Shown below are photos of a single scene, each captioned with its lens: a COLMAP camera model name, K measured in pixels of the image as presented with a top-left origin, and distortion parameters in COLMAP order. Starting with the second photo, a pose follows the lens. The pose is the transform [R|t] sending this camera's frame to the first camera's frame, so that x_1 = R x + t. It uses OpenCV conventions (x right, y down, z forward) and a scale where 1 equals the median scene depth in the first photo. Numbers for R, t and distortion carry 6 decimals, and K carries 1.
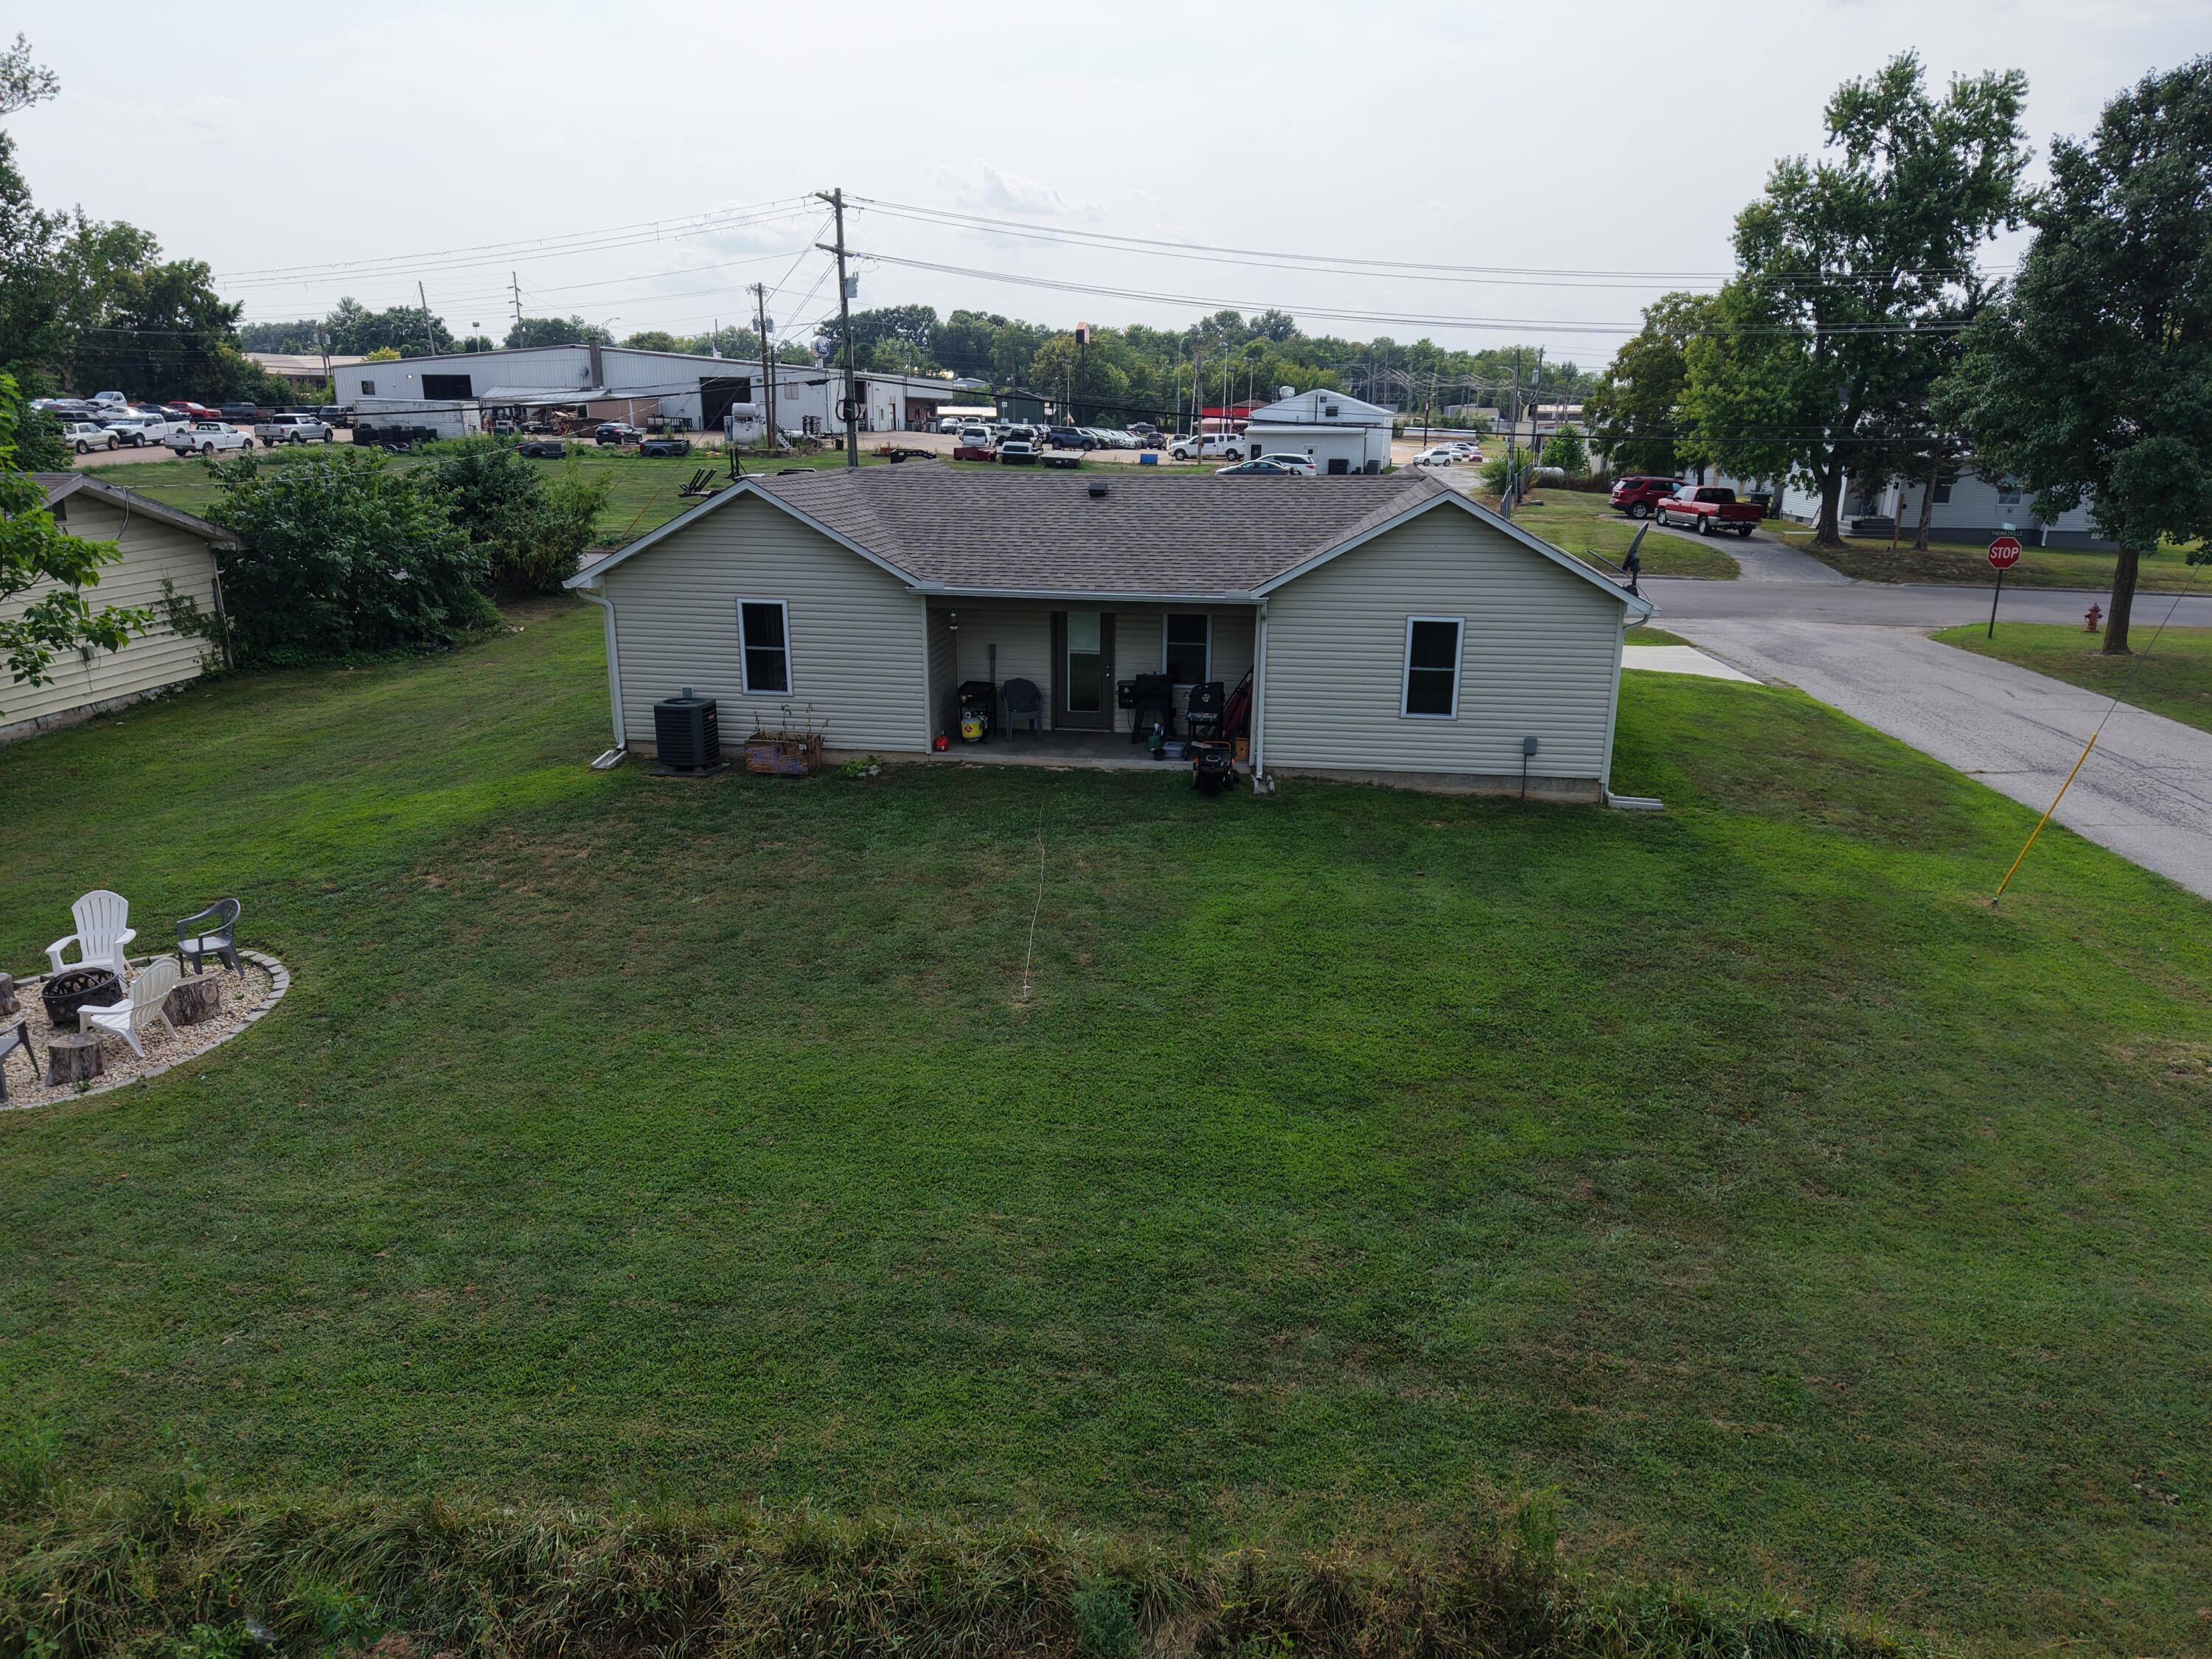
lens RADIAL K [[1480.2, 0, 1110.4], [0, 1480.2, 832.9], [0, 0, 1]] dist [0.018689, -0.014719]
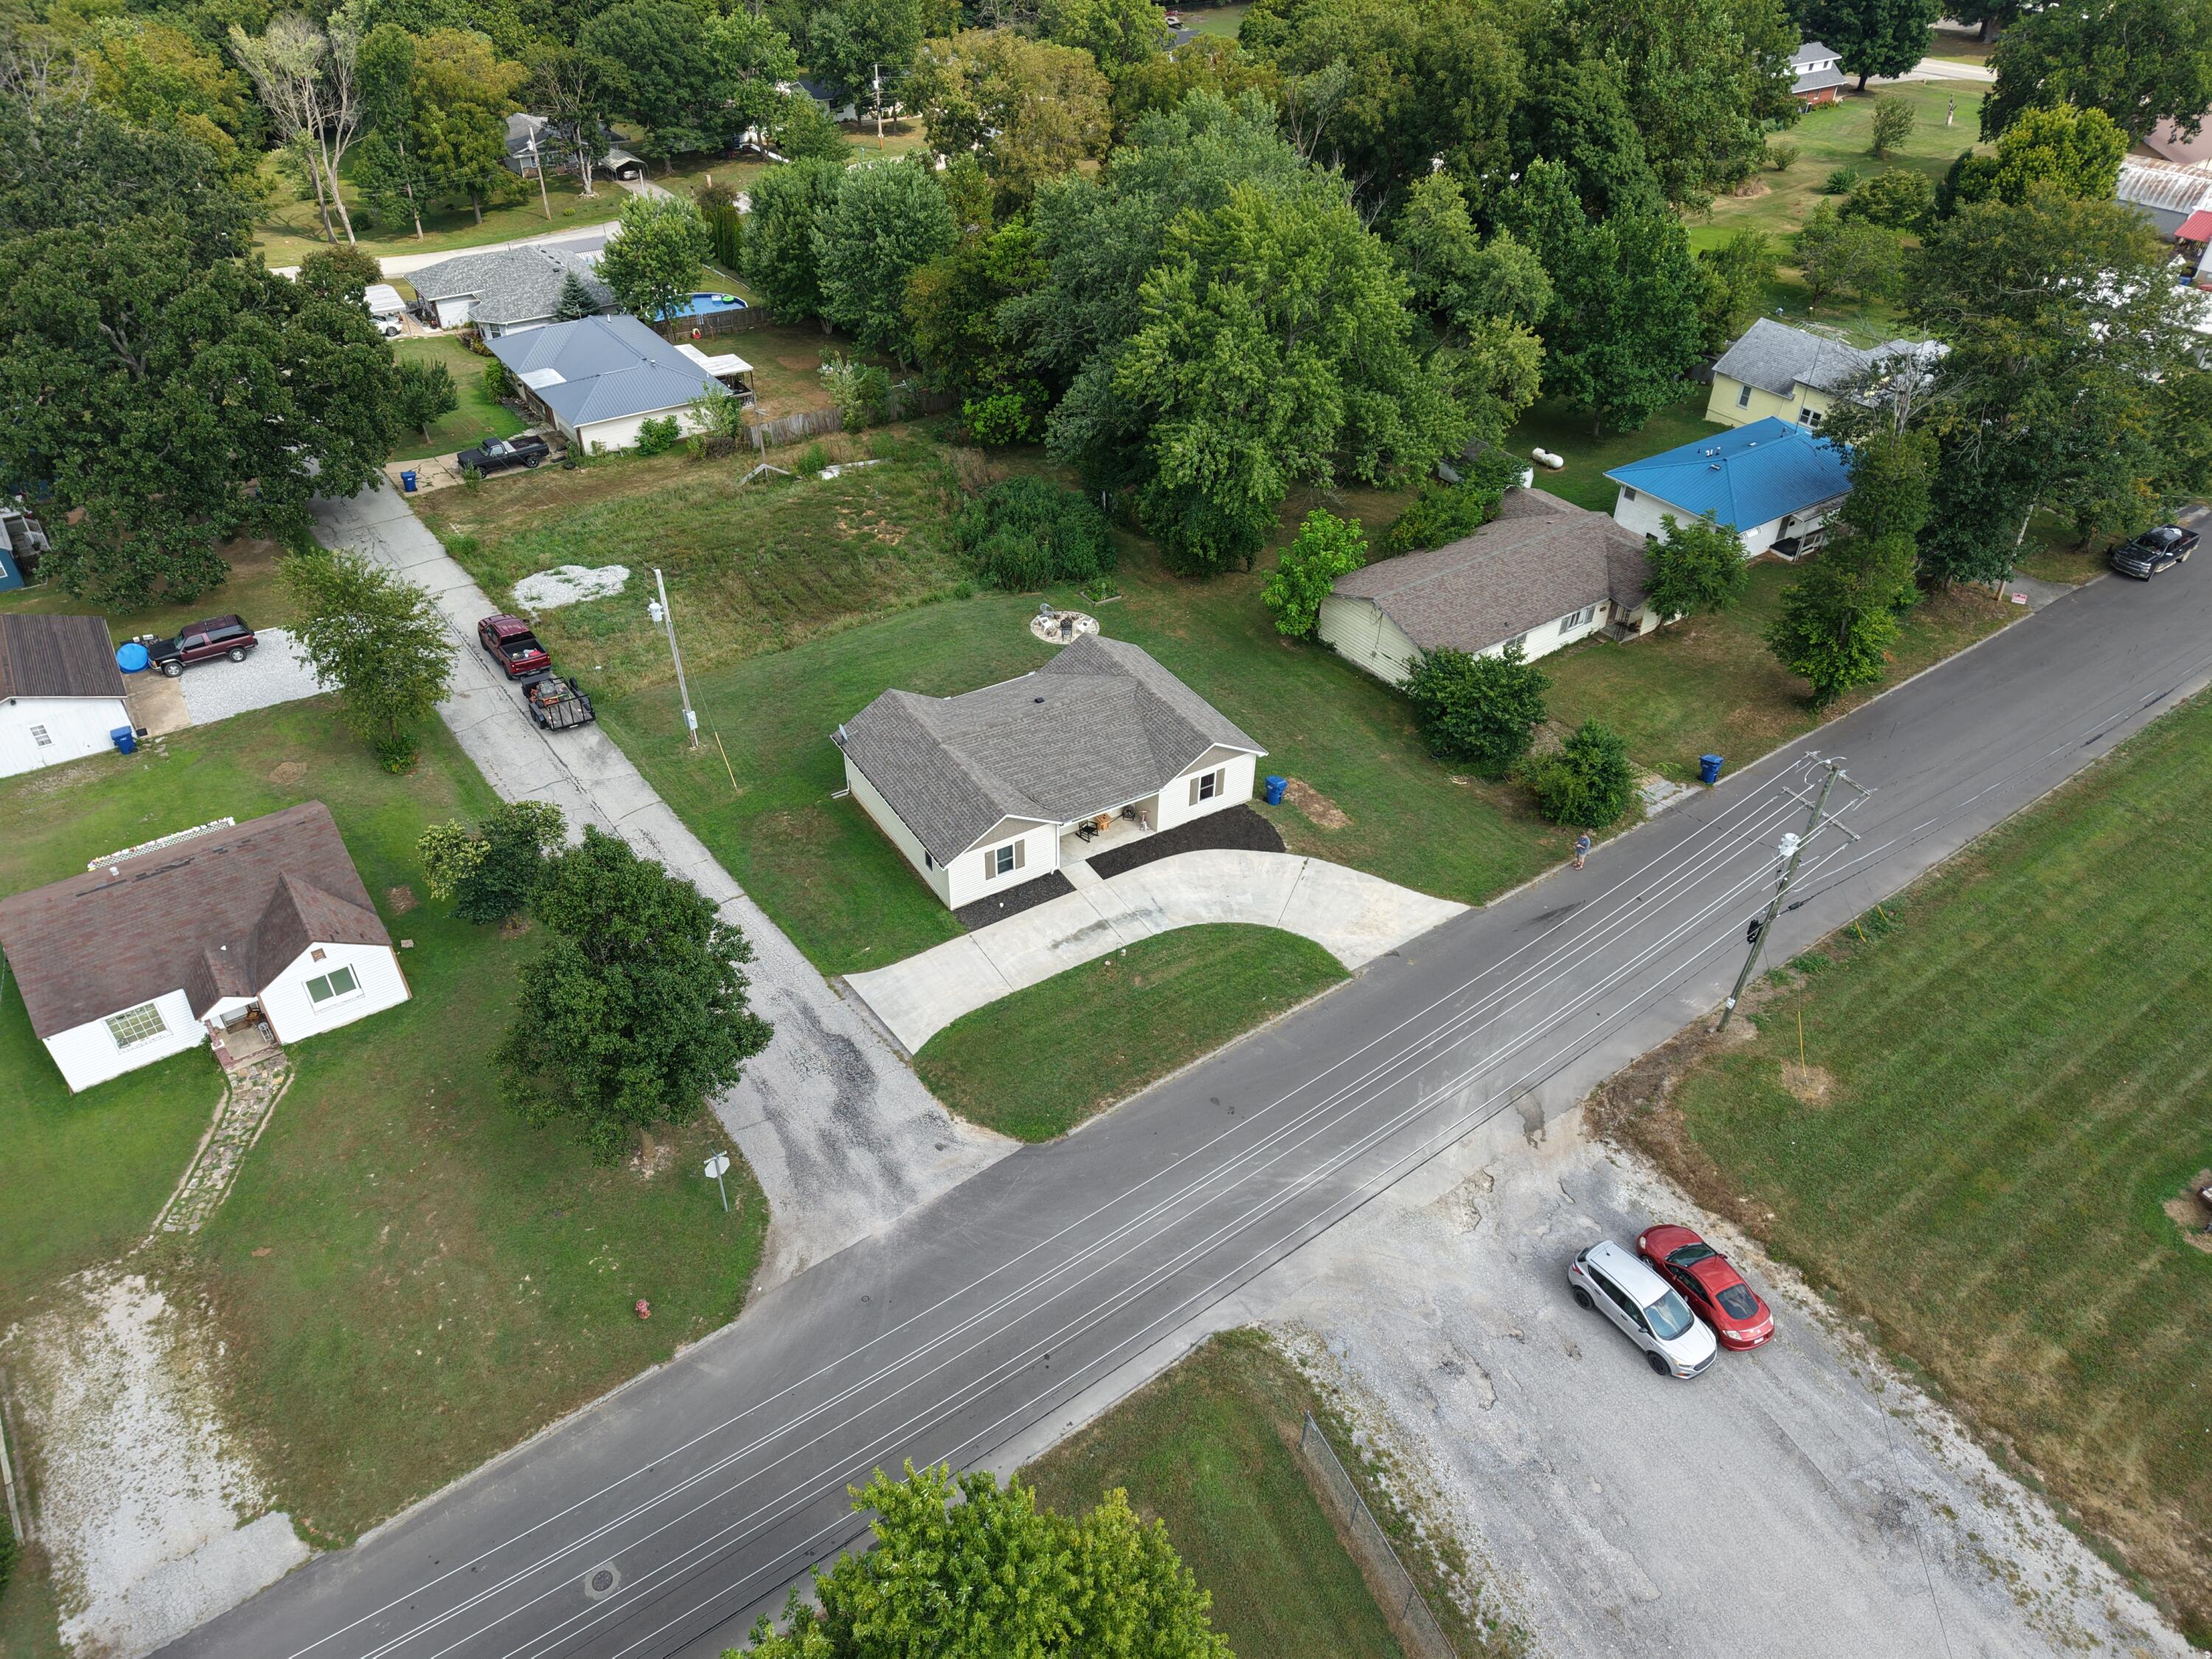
lens RADIAL K [[1464.5, 0, 1115.9], [0, 1464.5, 847.7], [0, 0, 1]] dist [0.131353, -0.309941]
pose [[-0.760225, 0.384376, -0.523750, 1.476807], [-0.201480, 0.626945, 0.752559, -2.244505], [0.617628, 0.677639, -0.399175, 2.507473]]
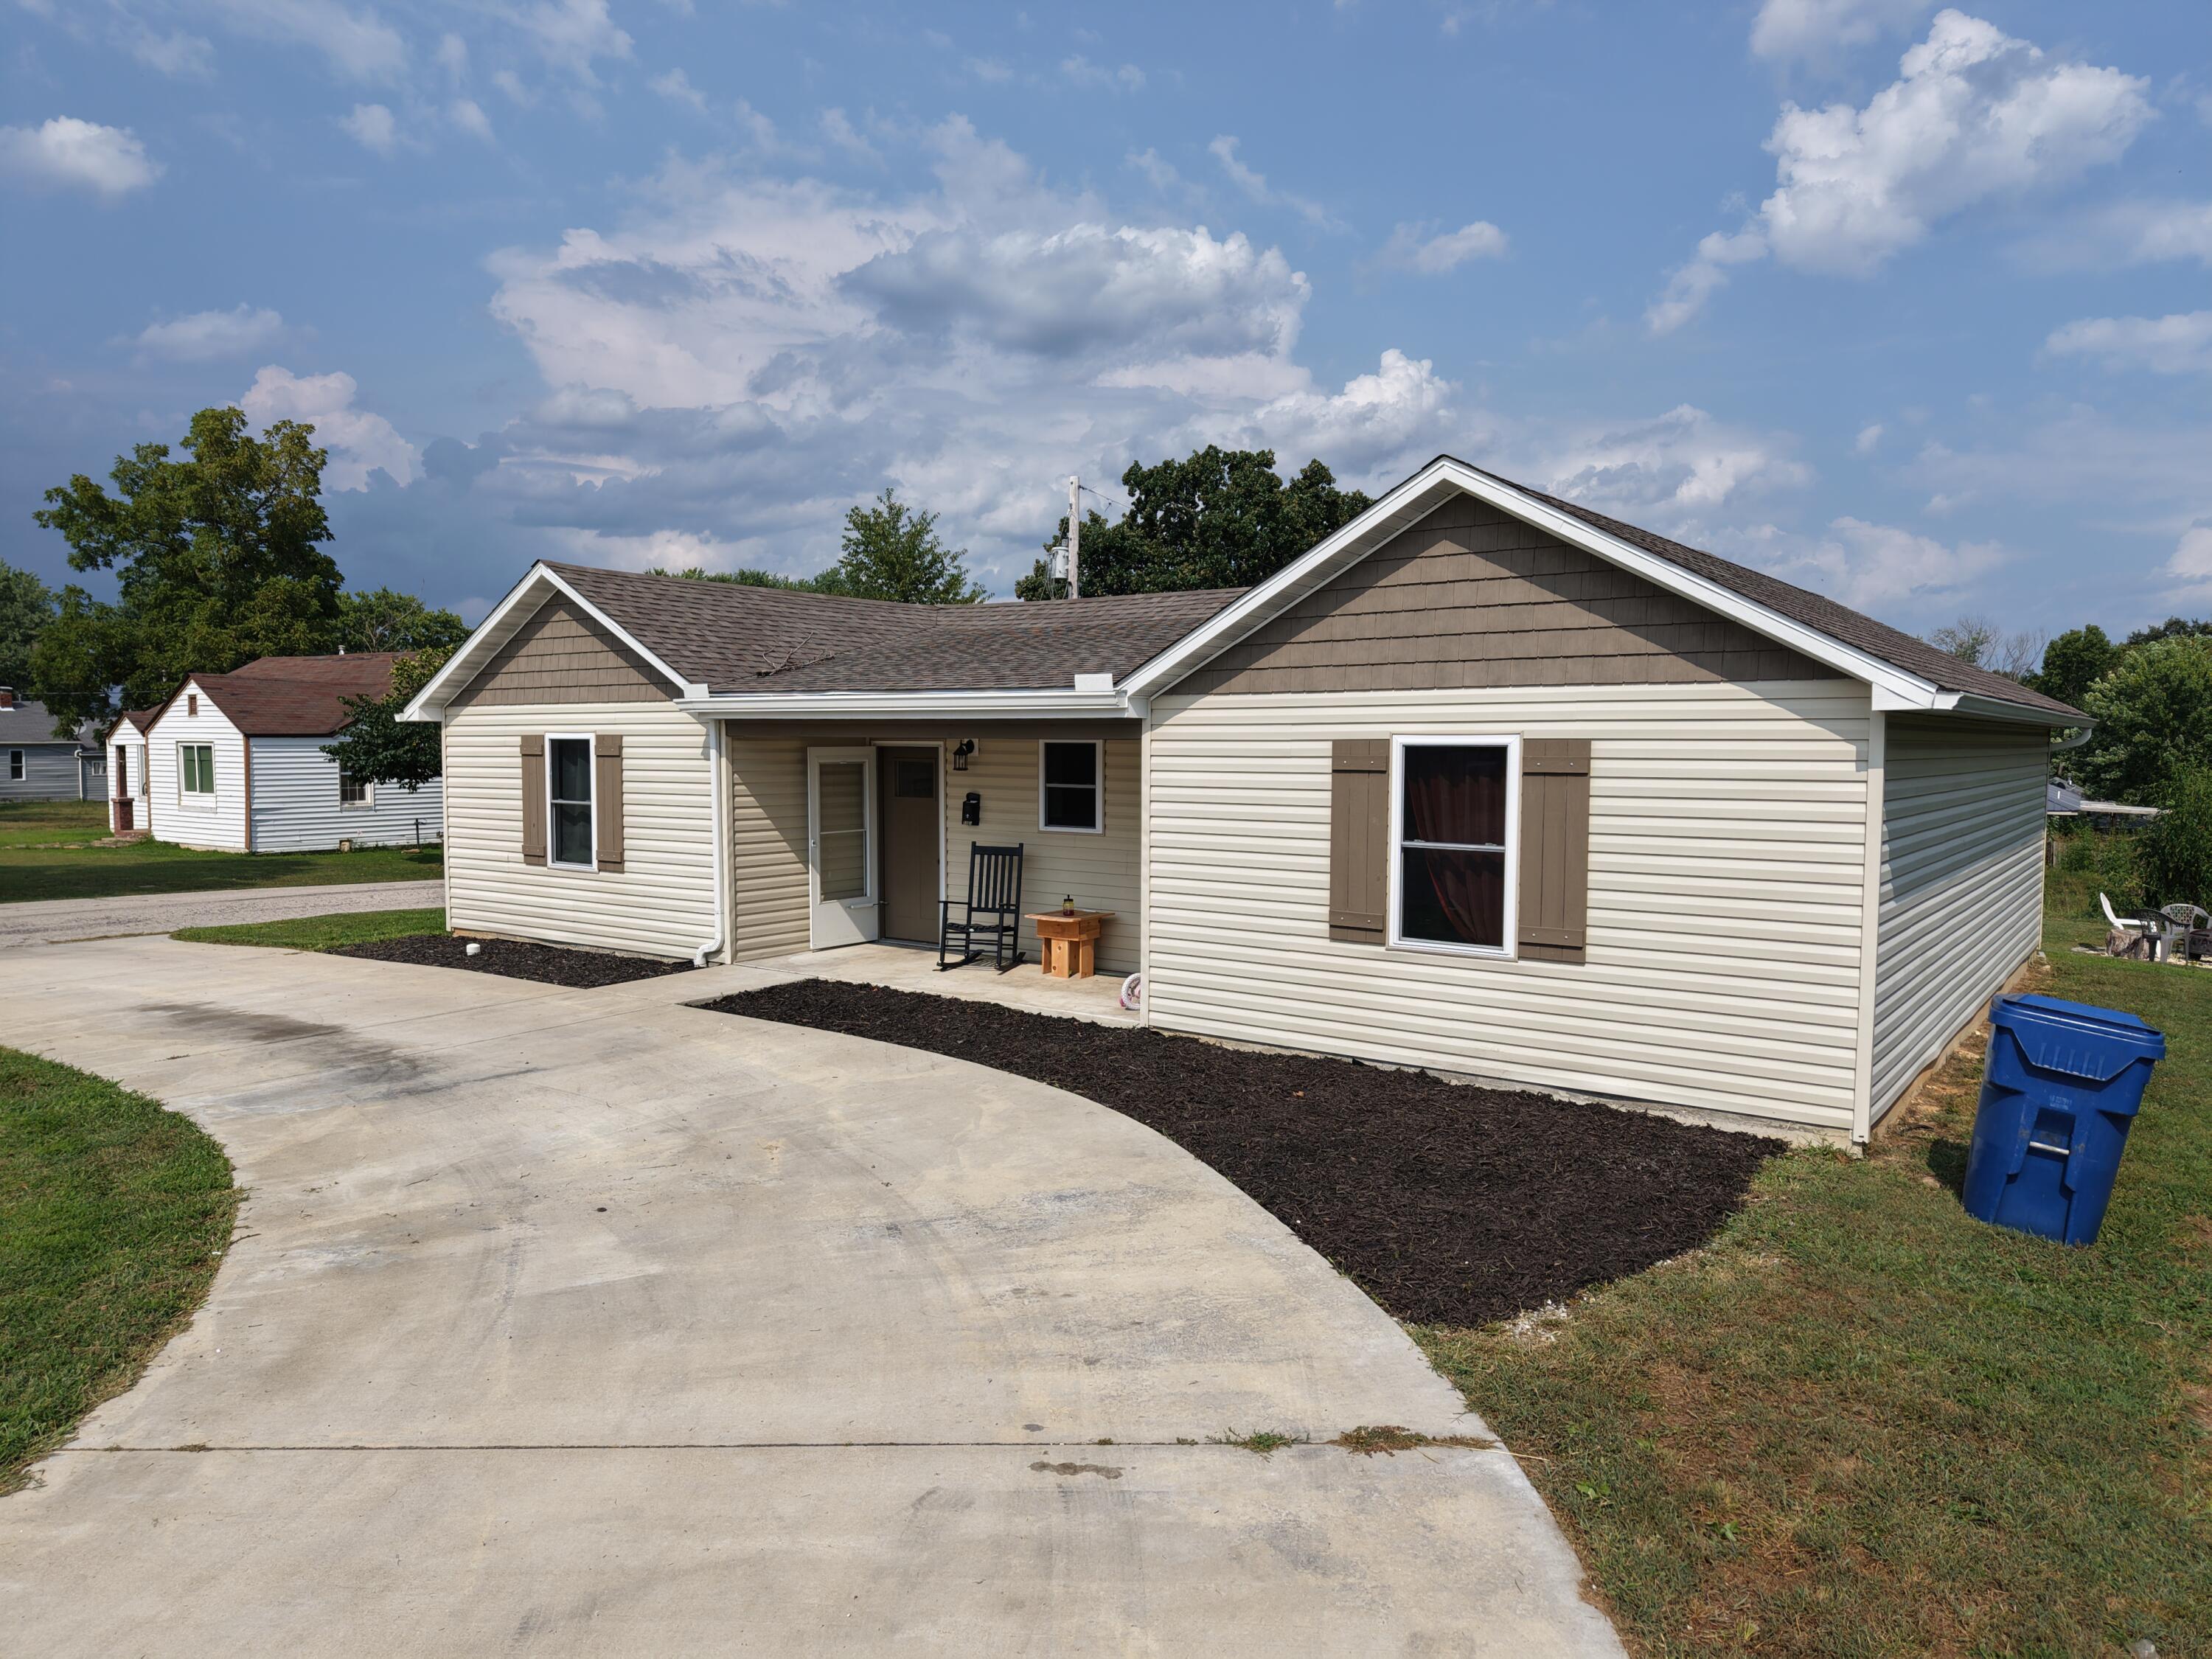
lens RADIAL K [[1487.8, 0, 1106.0], [0, 1487.8, 829.5], [0, 0, 1]] dist [0.033899, -0.033035]
pose [[-0.880513, -0.037431, 0.472542, -0.286371], [0.122099, 0.945330, 0.302395, -0.391959], [-0.458027, 0.323960, -0.827805, 1.824205]]
